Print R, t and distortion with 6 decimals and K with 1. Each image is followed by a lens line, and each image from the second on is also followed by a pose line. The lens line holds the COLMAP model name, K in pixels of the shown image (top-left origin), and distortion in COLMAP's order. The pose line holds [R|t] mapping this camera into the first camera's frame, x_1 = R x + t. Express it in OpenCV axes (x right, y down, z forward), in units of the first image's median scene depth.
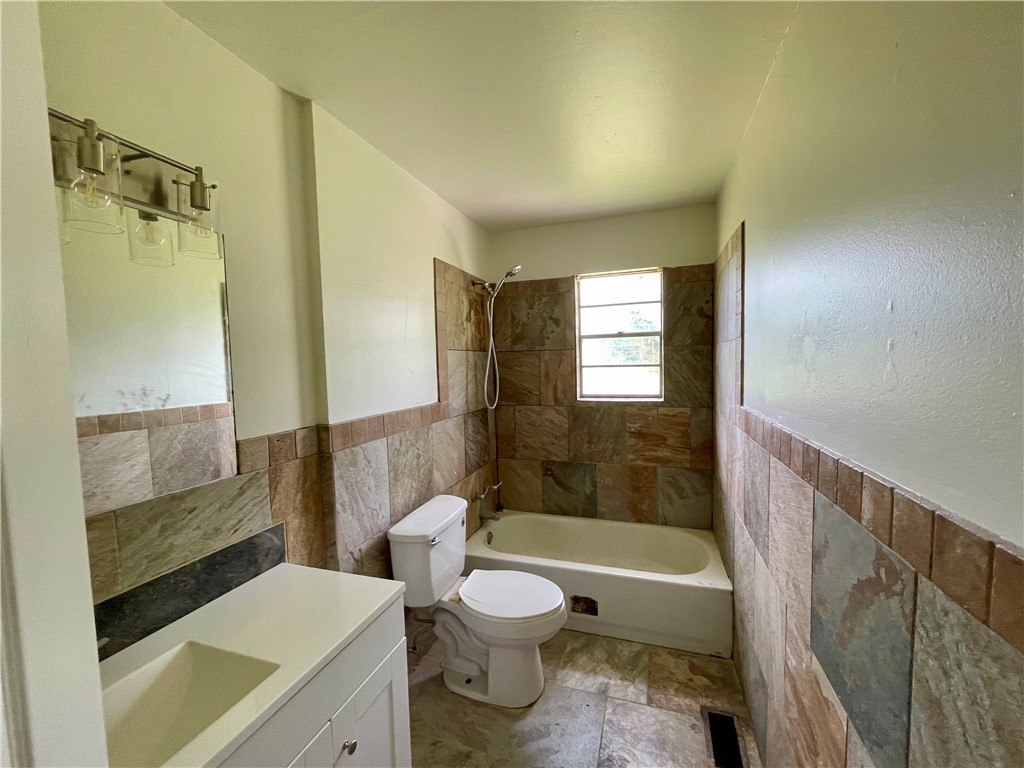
lens RADIAL K [[413.3, 0, 516.7], [0, 413.3, 384.4], [0, 0, 1]] dist [-0.001190, -0.000824]
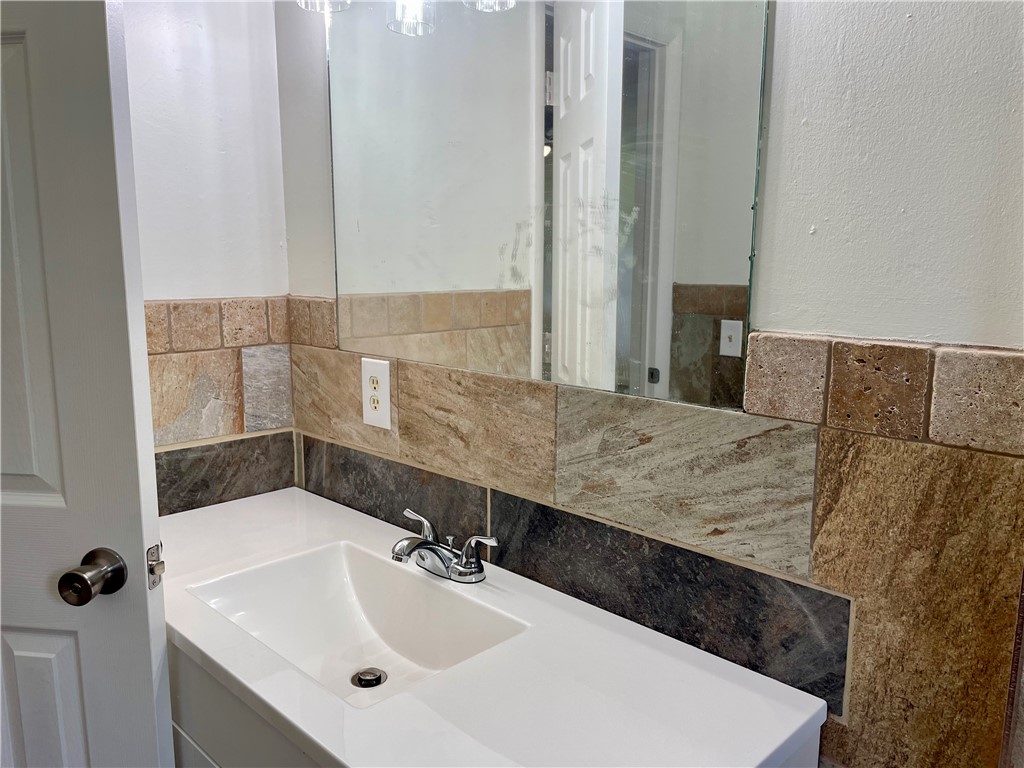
lens RADIAL K [[776.0, 0, 512.3], [0, 776.0, 383.9], [0, 0, 1]] dist [0.086289, -0.098109]
pose [[-0.448690, 0.158893, -0.879449, 0.121443], [-0.046548, 0.978577, 0.200551, 0.043369], [0.892474, 0.130922, -0.431682, 1.121670]]
